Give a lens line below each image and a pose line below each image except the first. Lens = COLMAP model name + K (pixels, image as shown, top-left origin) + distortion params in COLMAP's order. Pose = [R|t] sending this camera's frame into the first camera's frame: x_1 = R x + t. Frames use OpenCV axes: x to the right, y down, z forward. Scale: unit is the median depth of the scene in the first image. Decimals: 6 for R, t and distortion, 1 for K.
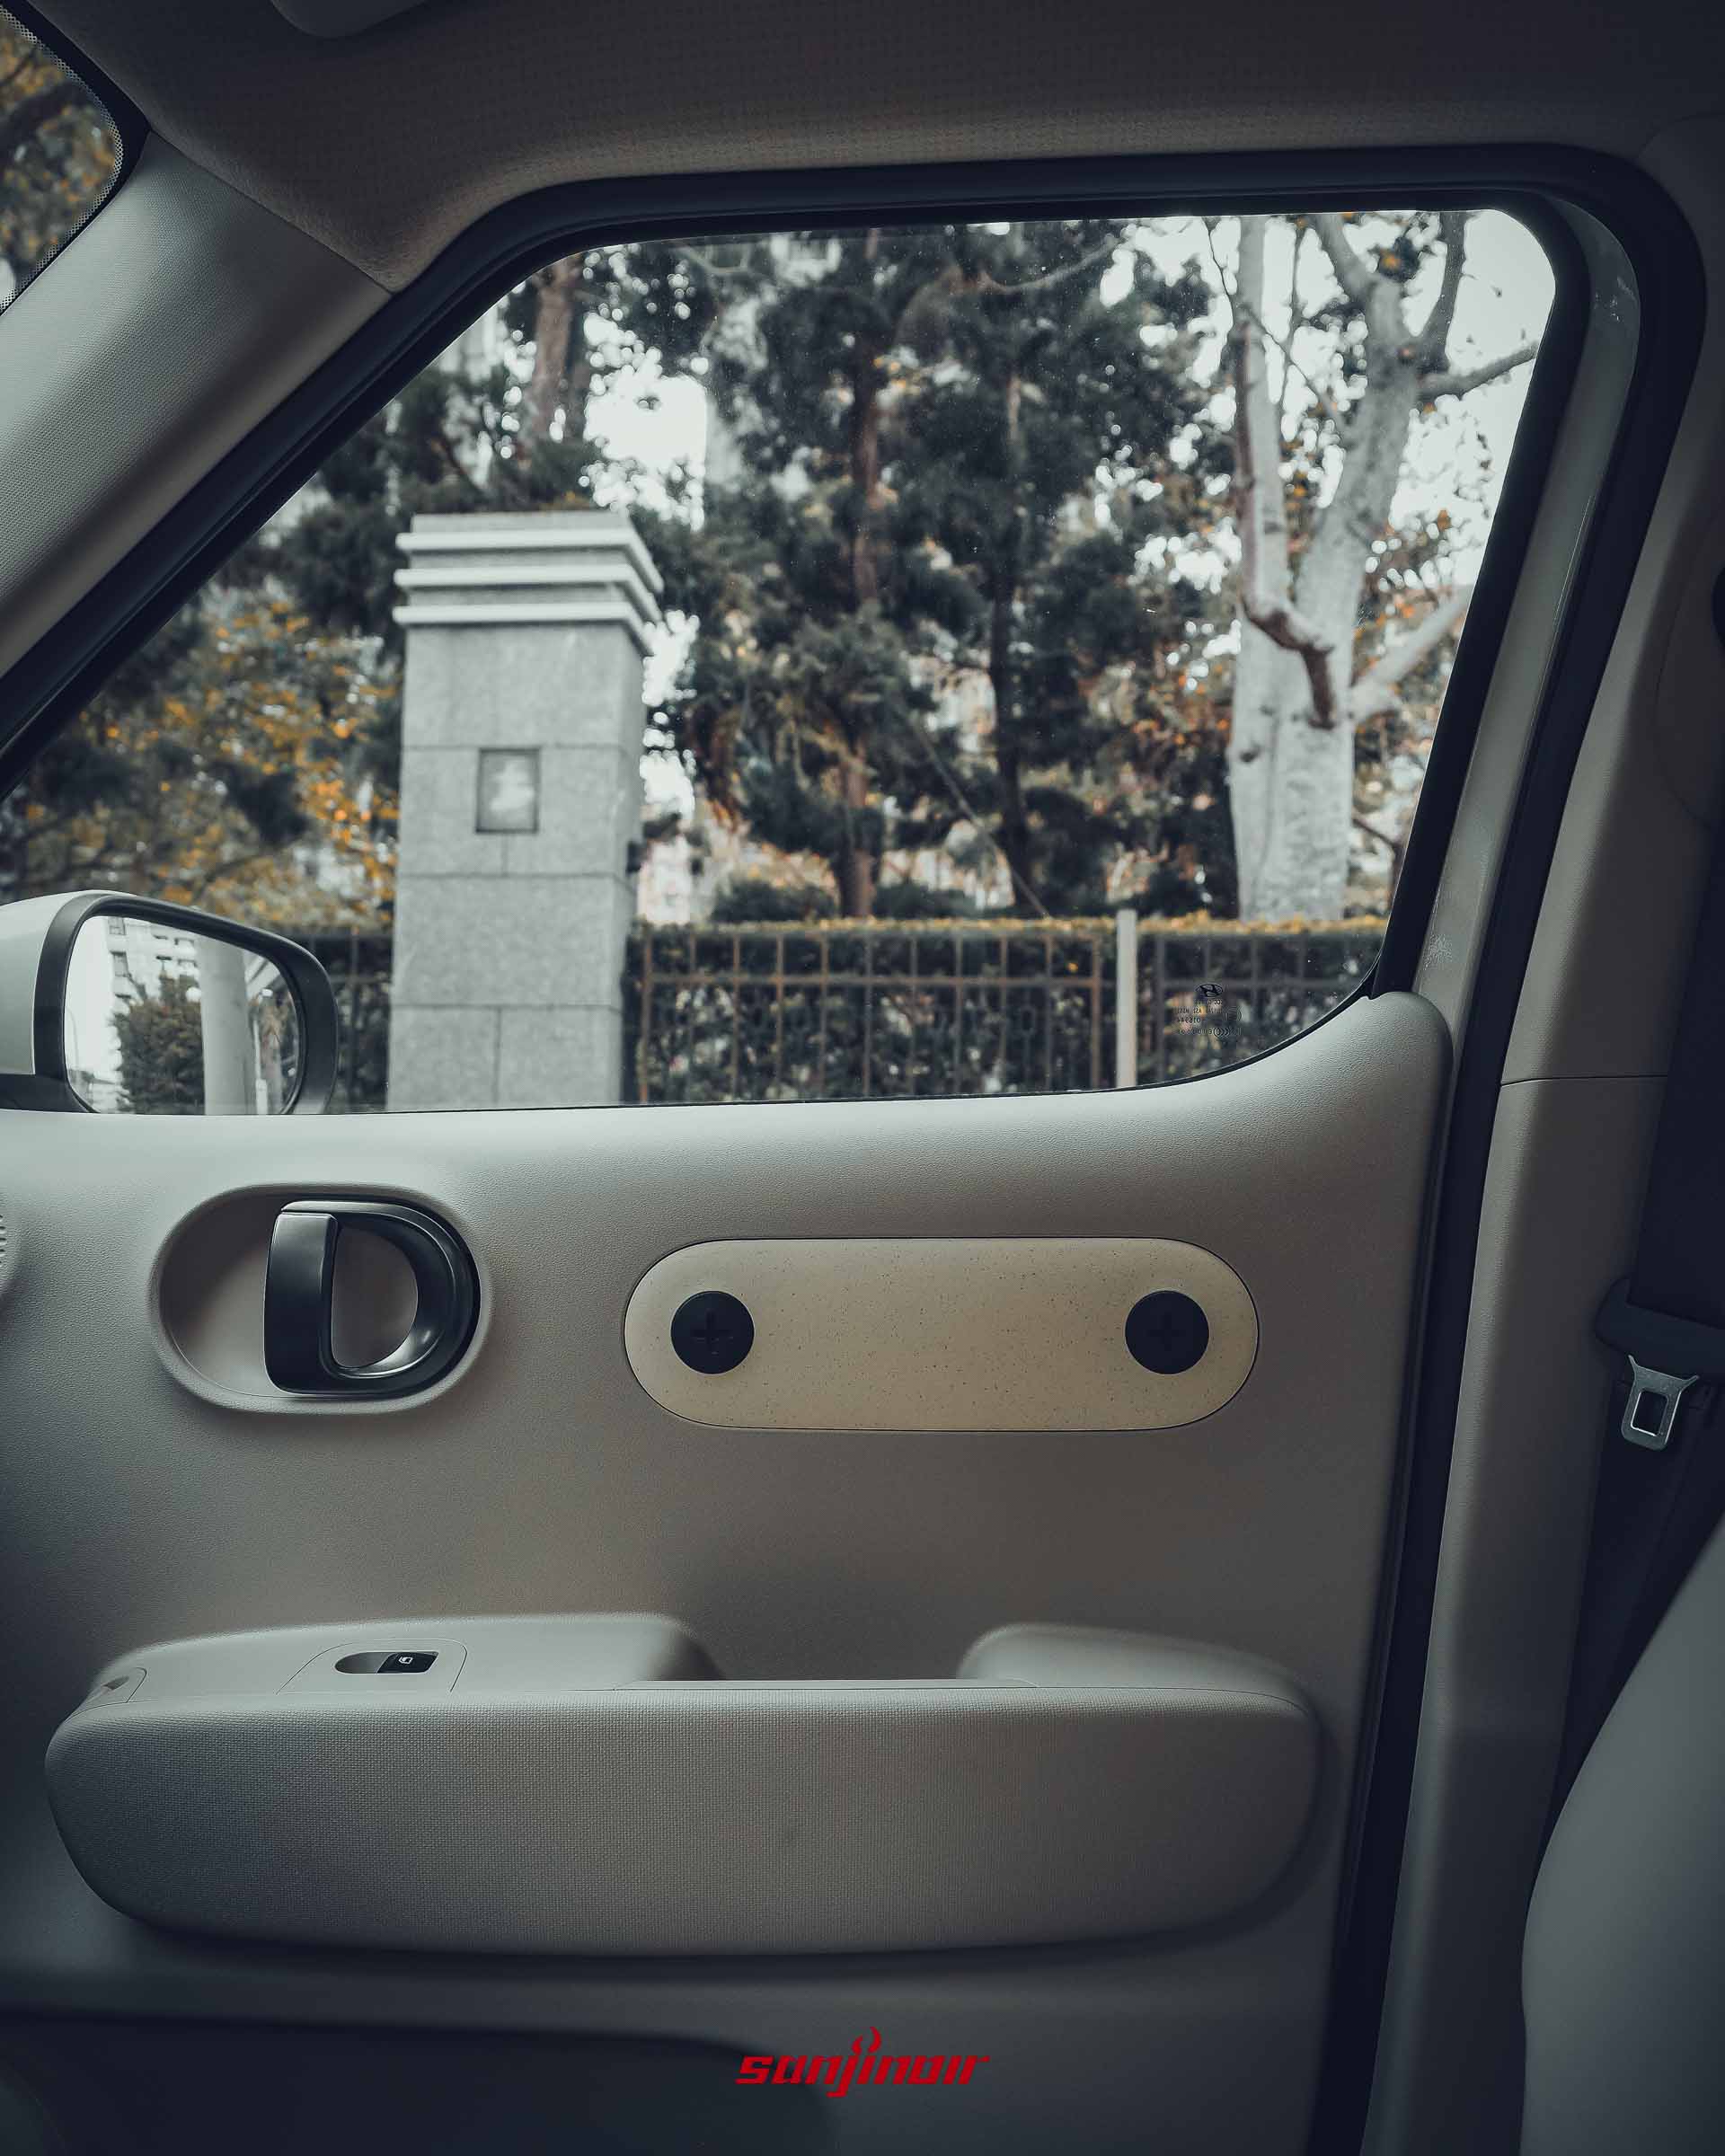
lens RADIAL K [[1644.6, 0, 862.8], [0, 1644.6, 1078.2], [0, 0, 1]] dist [-0.005524, -0.002058]
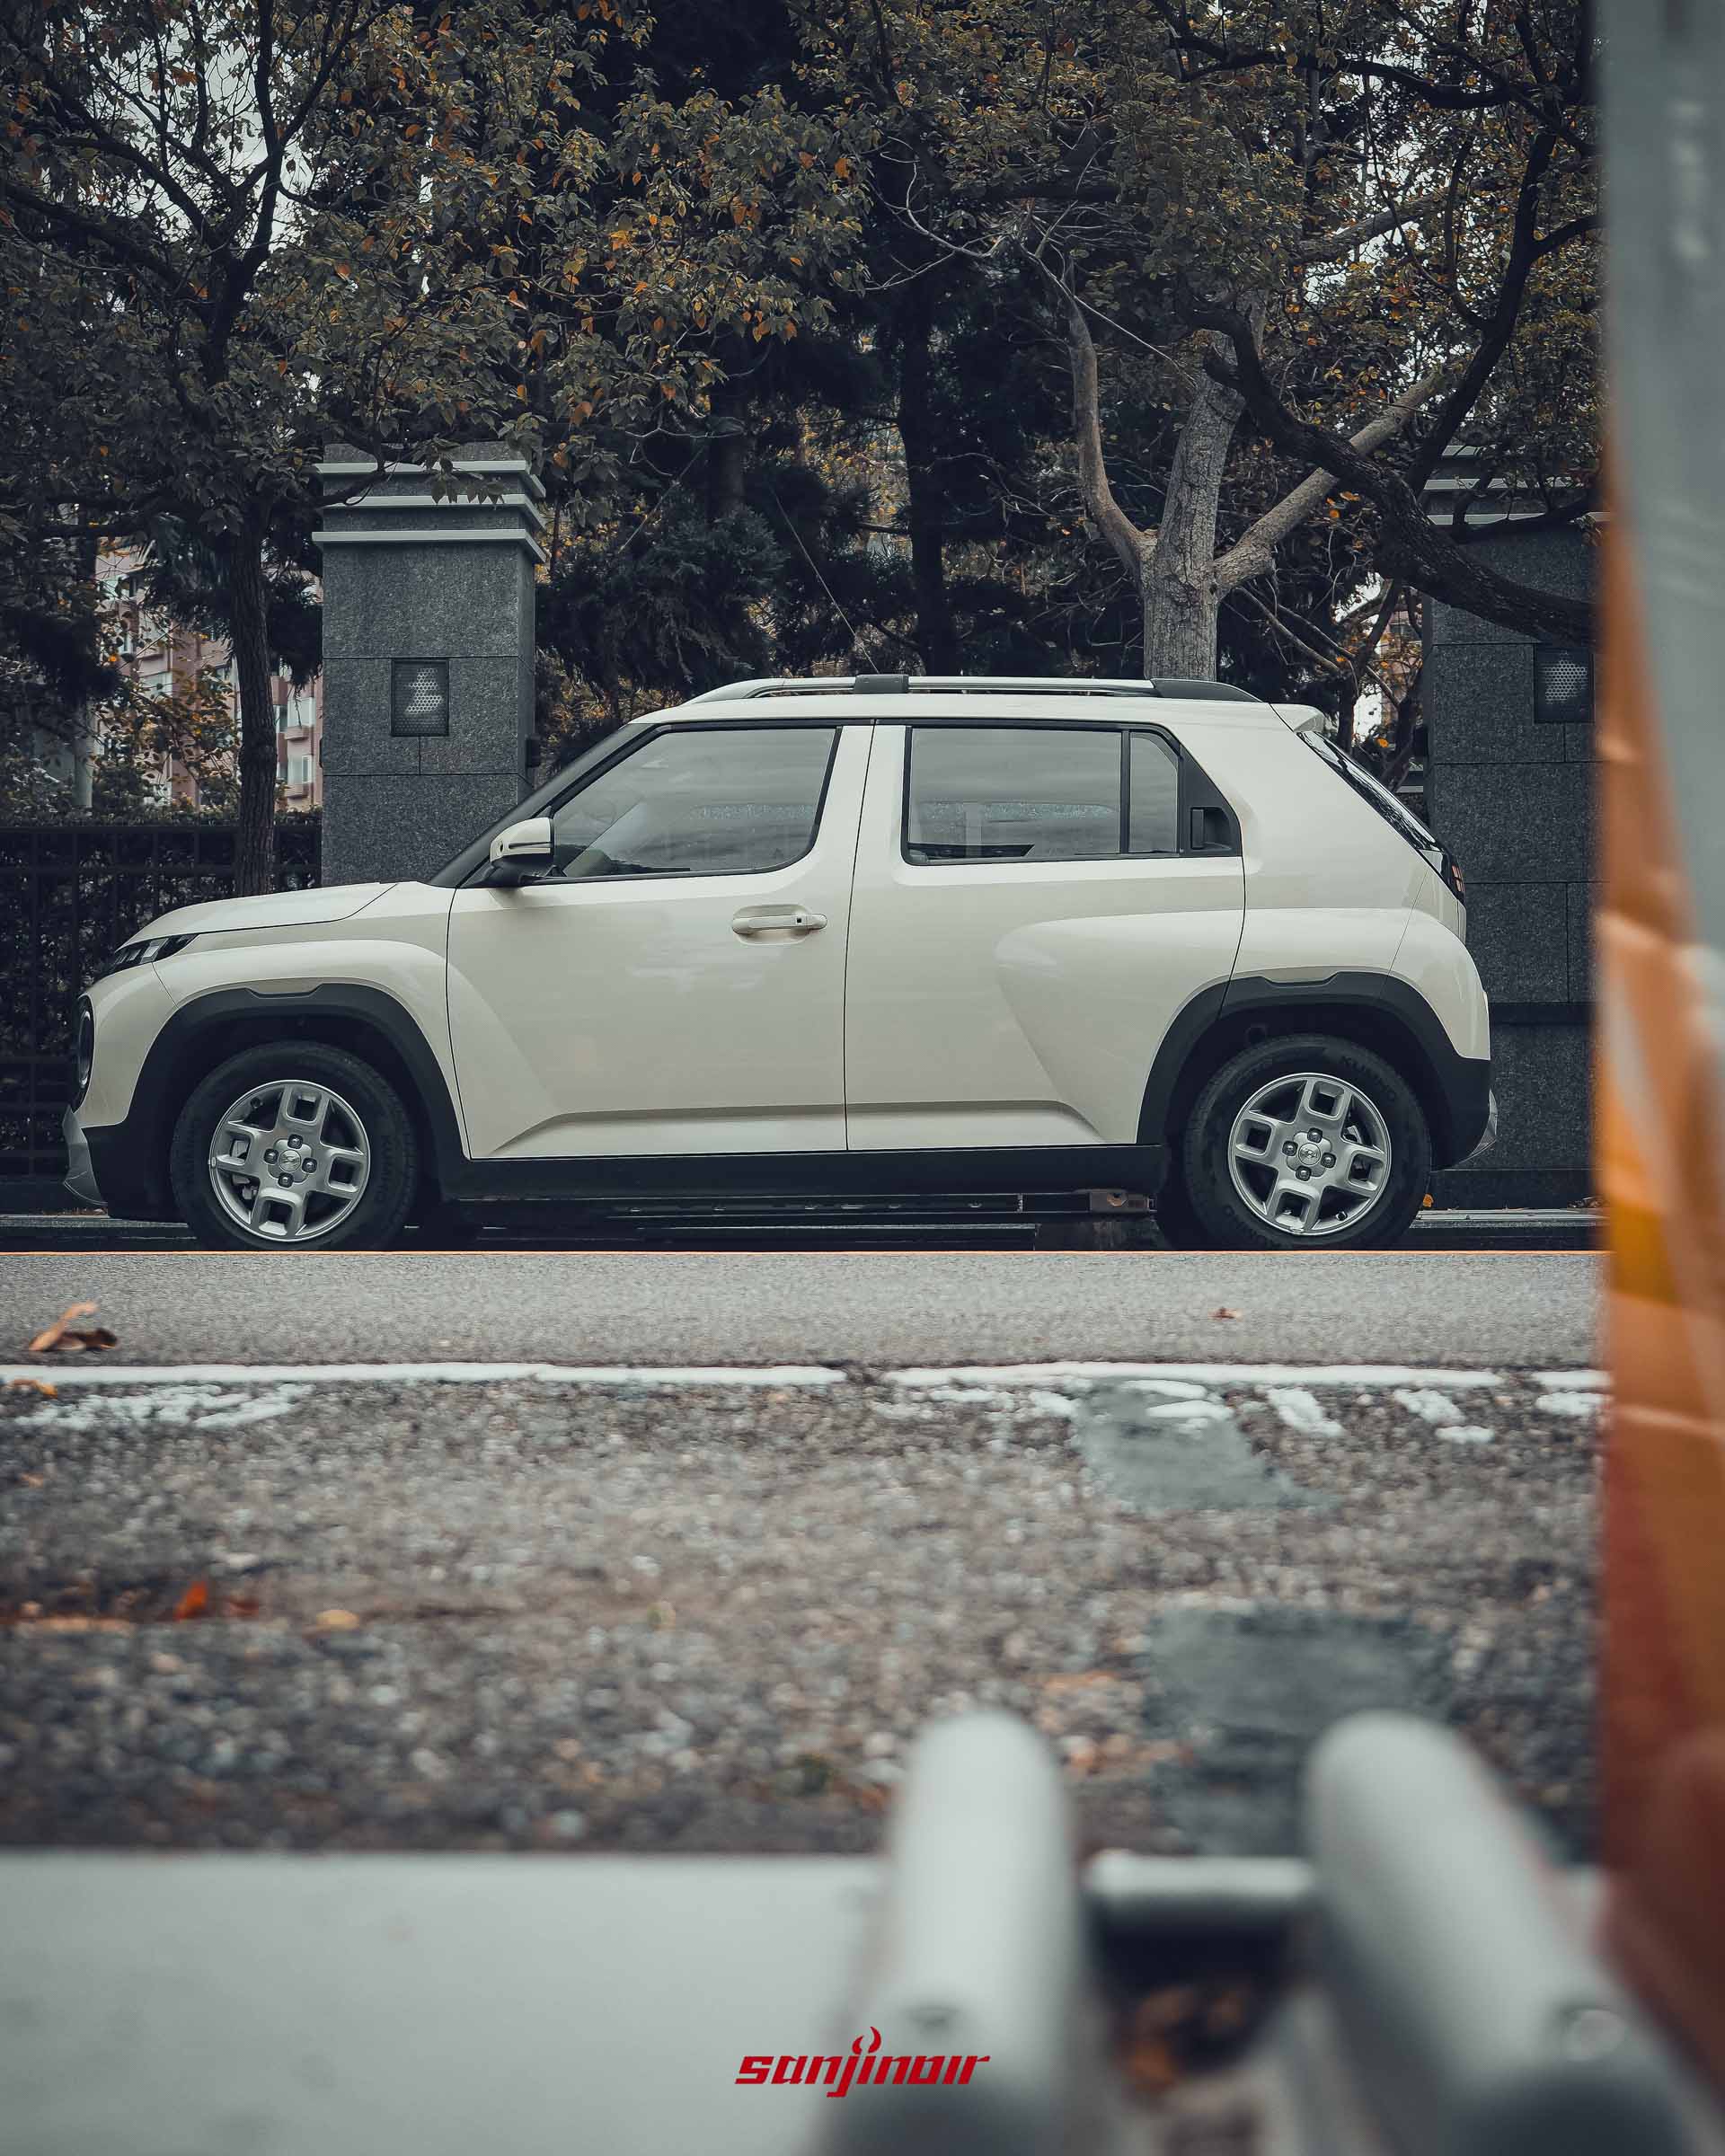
lens RADIAL K [[3326.3, 0, 861.9], [0, 3326.3, 1073.4], [0, 0, 1]] dist [0.016109, 0.000000]
pose [[0.999310, -0.017967, 0.032495, 0.005785], [0.016921, 0.999339, 0.032166, 0.012443], [-0.033052, -0.031594, 0.998954, -1.272501]]
